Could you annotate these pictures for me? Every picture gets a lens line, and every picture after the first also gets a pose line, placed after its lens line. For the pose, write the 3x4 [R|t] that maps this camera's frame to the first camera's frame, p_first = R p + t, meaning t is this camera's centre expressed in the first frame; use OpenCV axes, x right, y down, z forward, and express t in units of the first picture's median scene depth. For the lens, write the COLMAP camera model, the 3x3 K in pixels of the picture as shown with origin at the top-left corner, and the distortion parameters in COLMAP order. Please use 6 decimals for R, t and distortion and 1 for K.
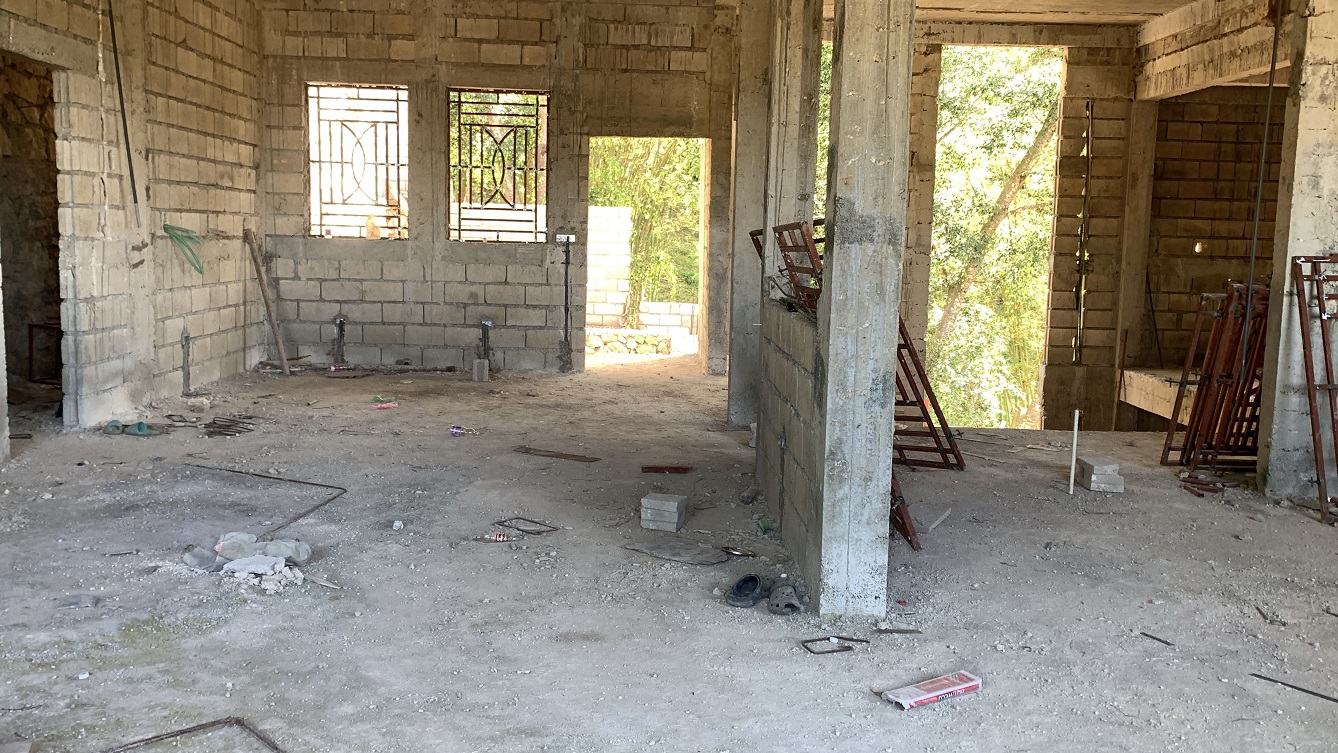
lens RADIAL K [[1171.5, 0, 675.1], [0, 1171.5, 372.6], [0, 0, 1]] dist [0.124257, -0.331710]
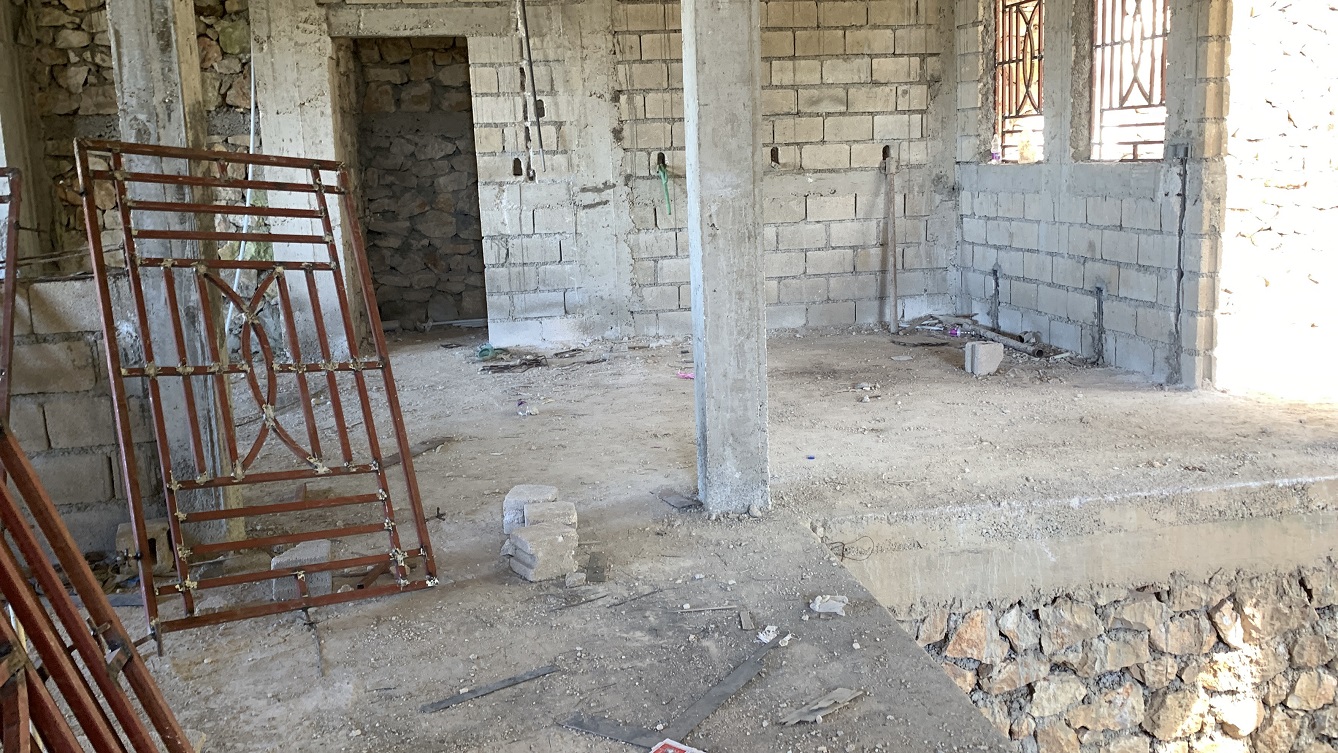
lens RADIAL K [[1171.5, 0, 675.1], [0, 1171.5, 372.6], [0, 0, 1]] dist [0.124257, -0.331710]
pose [[0.132164, 0.148376, -0.980060, 0.447728], [-0.076069, 0.987336, 0.139219, -0.070147], [0.988305, 0.056152, 0.141777, 0.686158]]
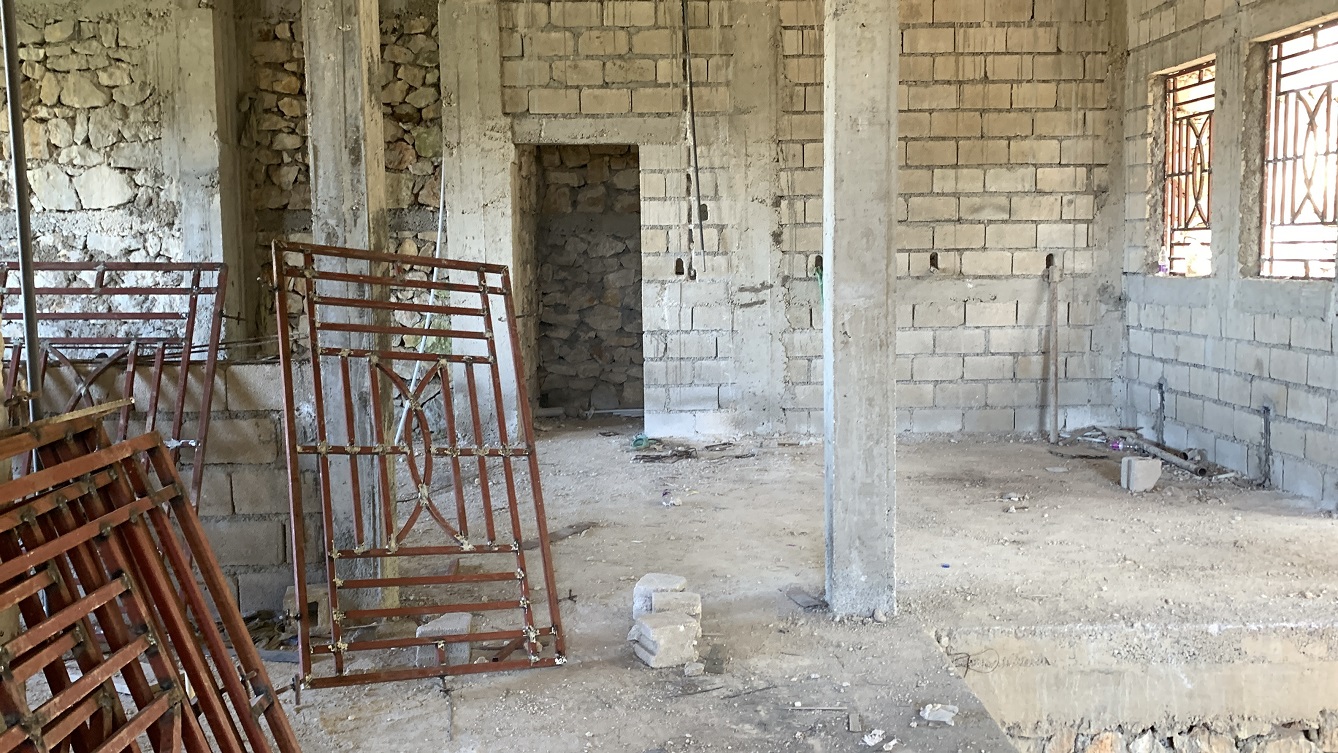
lens RADIAL K [[1170.5, 0, 671.5], [0, 1170.5, 380.9], [0, 0, 1]] dist [0.126476, -0.341753]
pose [[-0.017949, 0.080154, -0.996621, 0.464504], [-0.105334, 0.991083, 0.081606, -0.075211], [0.994275, 0.106443, -0.009346, 0.696139]]
